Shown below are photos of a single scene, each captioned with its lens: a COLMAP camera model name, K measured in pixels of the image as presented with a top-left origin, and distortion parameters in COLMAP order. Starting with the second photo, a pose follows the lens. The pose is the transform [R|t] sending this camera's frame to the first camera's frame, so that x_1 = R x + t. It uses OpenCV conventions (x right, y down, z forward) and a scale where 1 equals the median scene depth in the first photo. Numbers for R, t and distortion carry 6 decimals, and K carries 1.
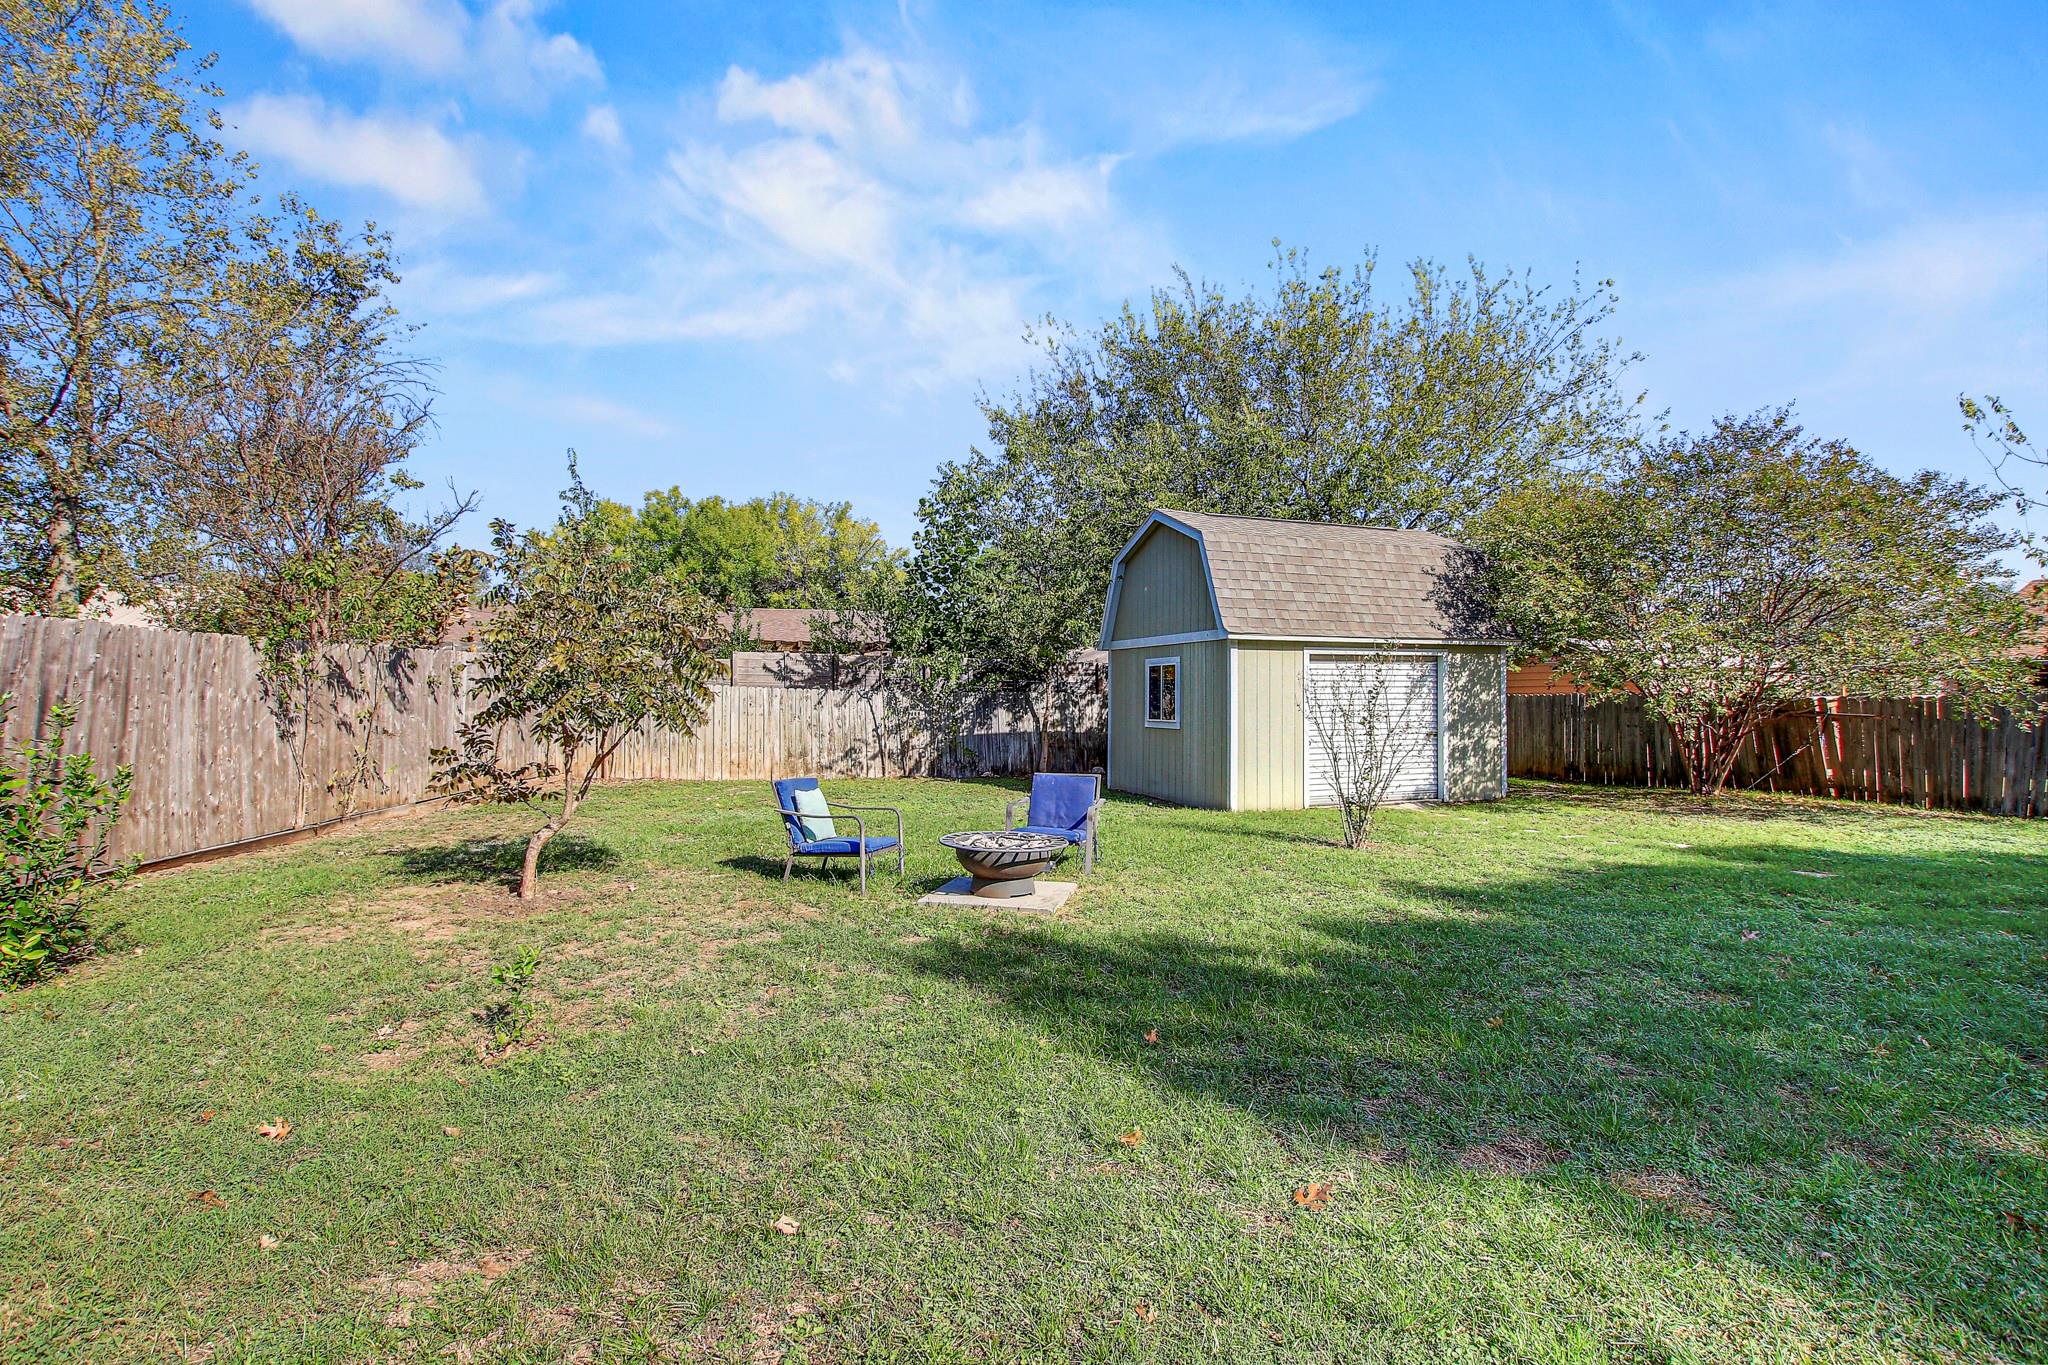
lens RADIAL K [[943.7, 0, 1020.1], [0, 943.7, 686.8], [0, 0, 1]] dist [-0.030084, 0.001019]
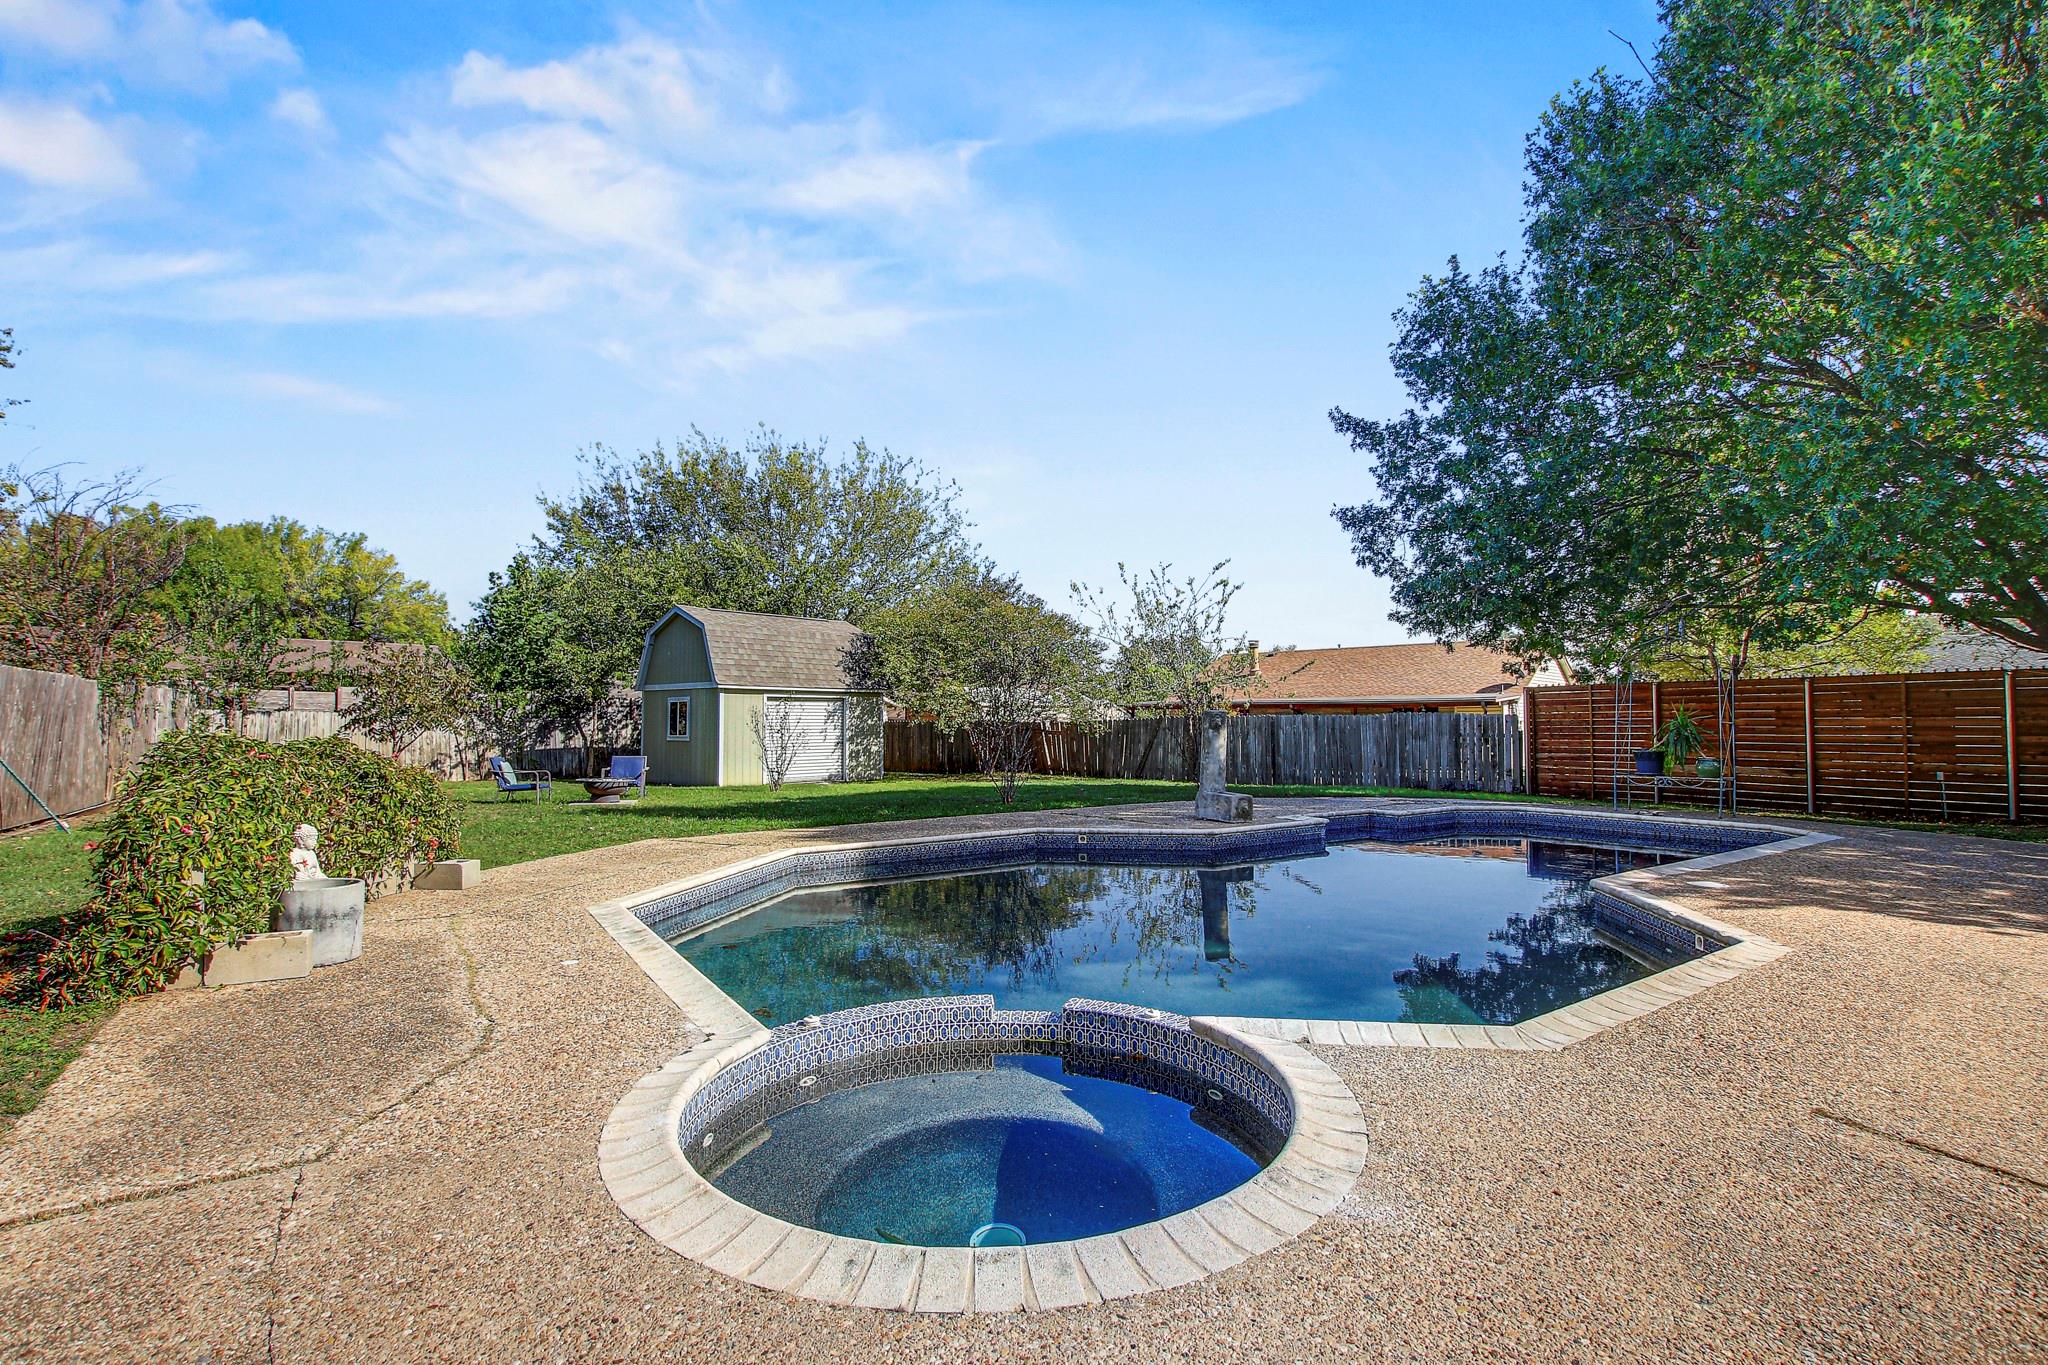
lens RADIAL K [[943.7, 0, 1020.1], [0, 943.7, 686.8], [0, 0, 1]] dist [-0.030084, 0.001019]
pose [[0.879804, 0.018192, 0.474989, -0.088395], [-0.002994, 0.999460, -0.032734, 0.002247], [-0.475328, 0.027377, 0.879383, -0.614381]]
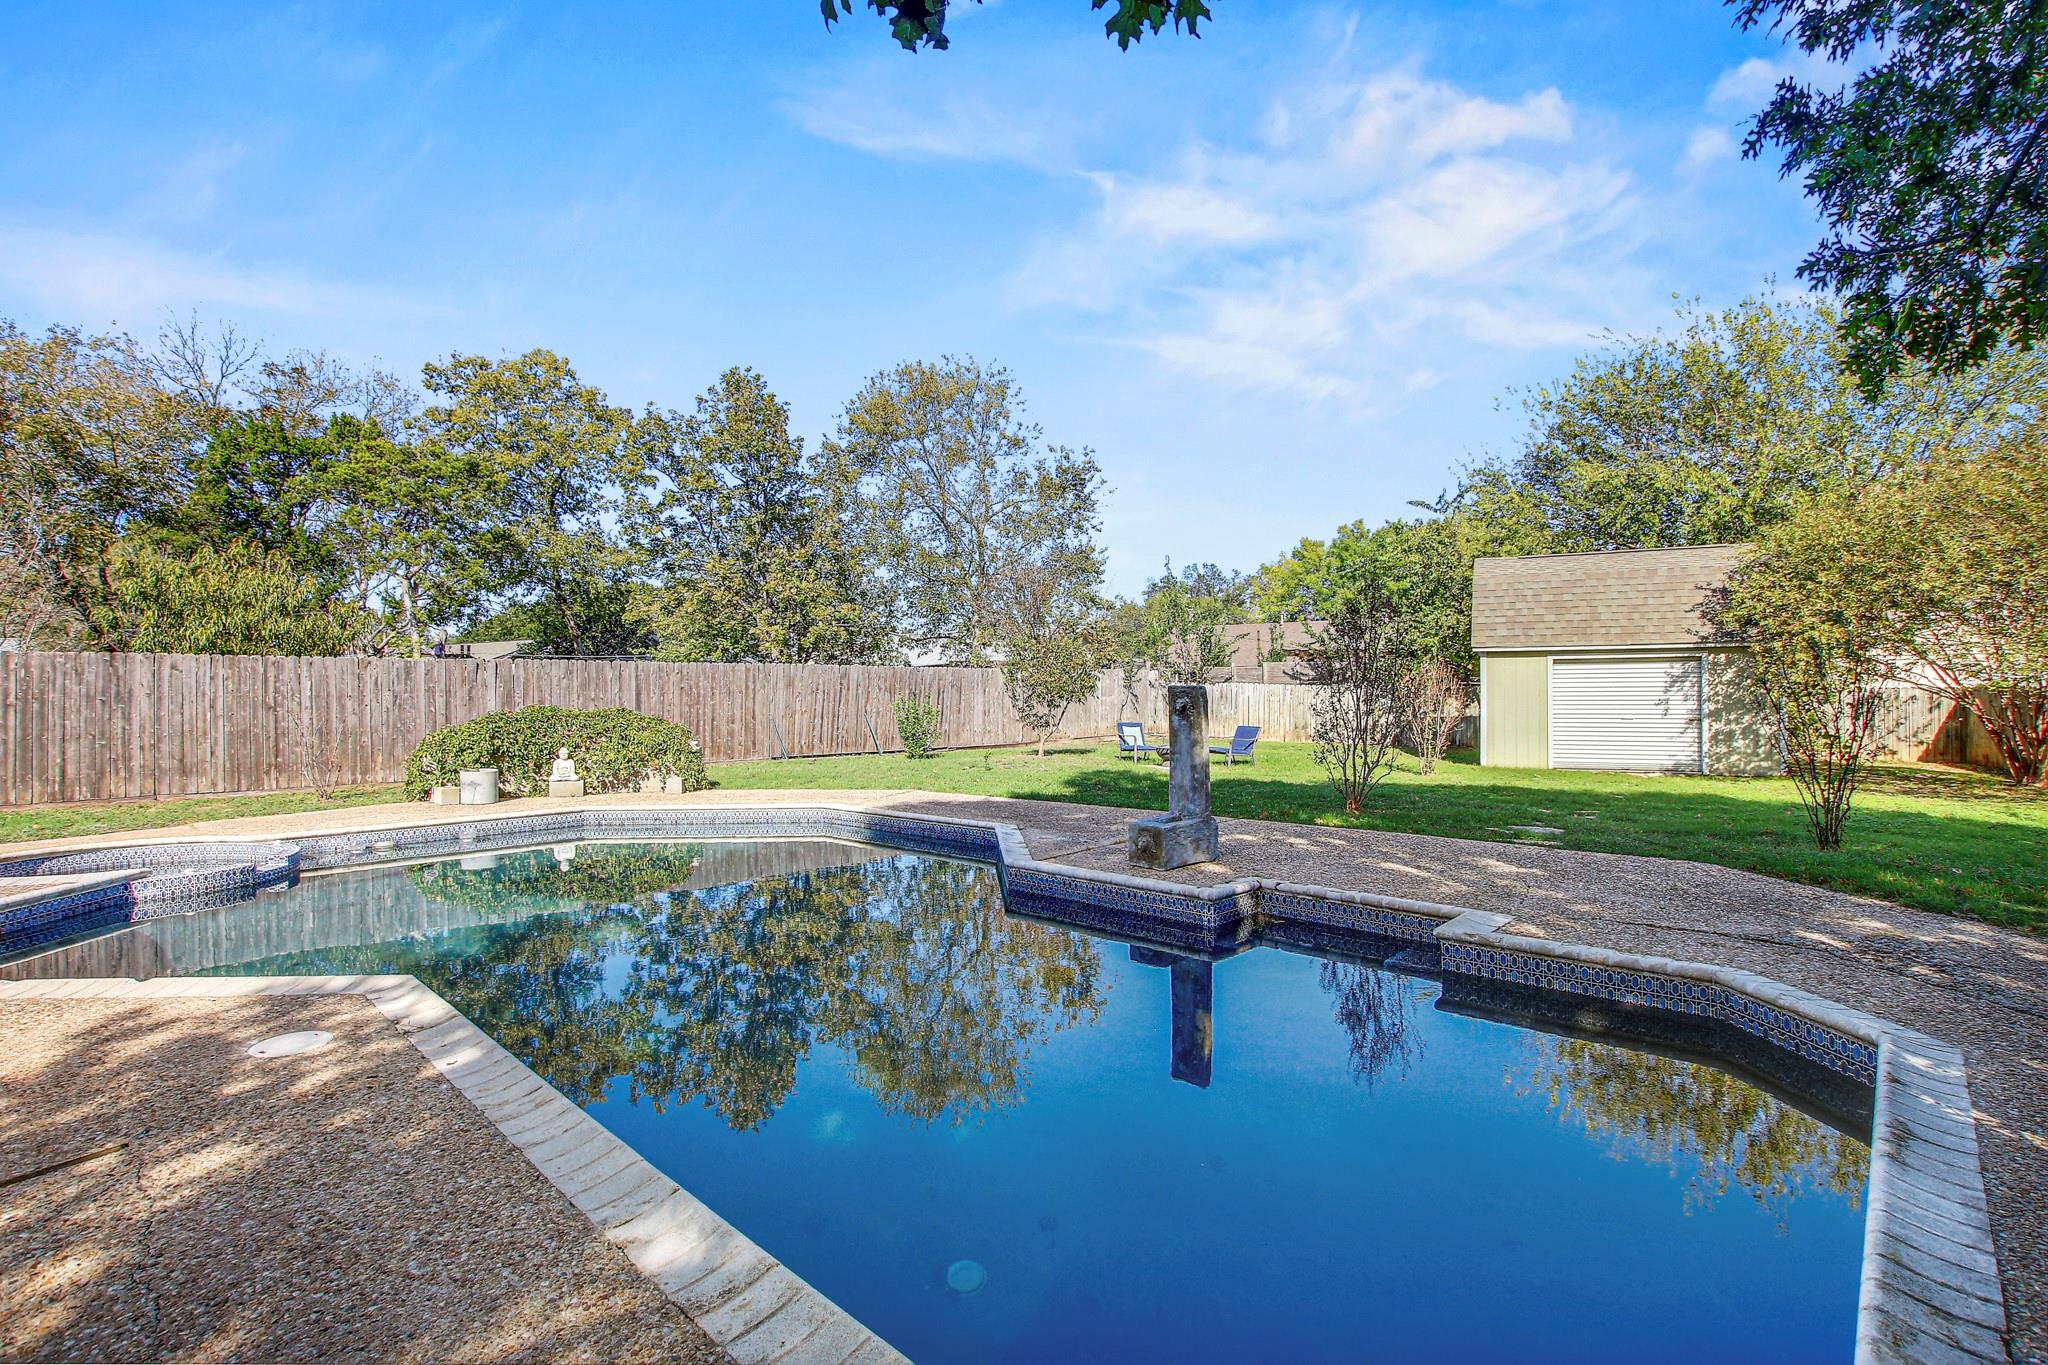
lens RADIAL K [[943.7, 0, 1020.1], [0, 943.7, 686.8], [0, 0, 1]] dist [-0.030084, 0.001019]
pose [[0.667181, -0.004683, -0.744881, 0.657088], [0.010110, 0.999945, 0.002769, -0.004546], [0.744827, -0.009378, 0.667191, -0.413564]]
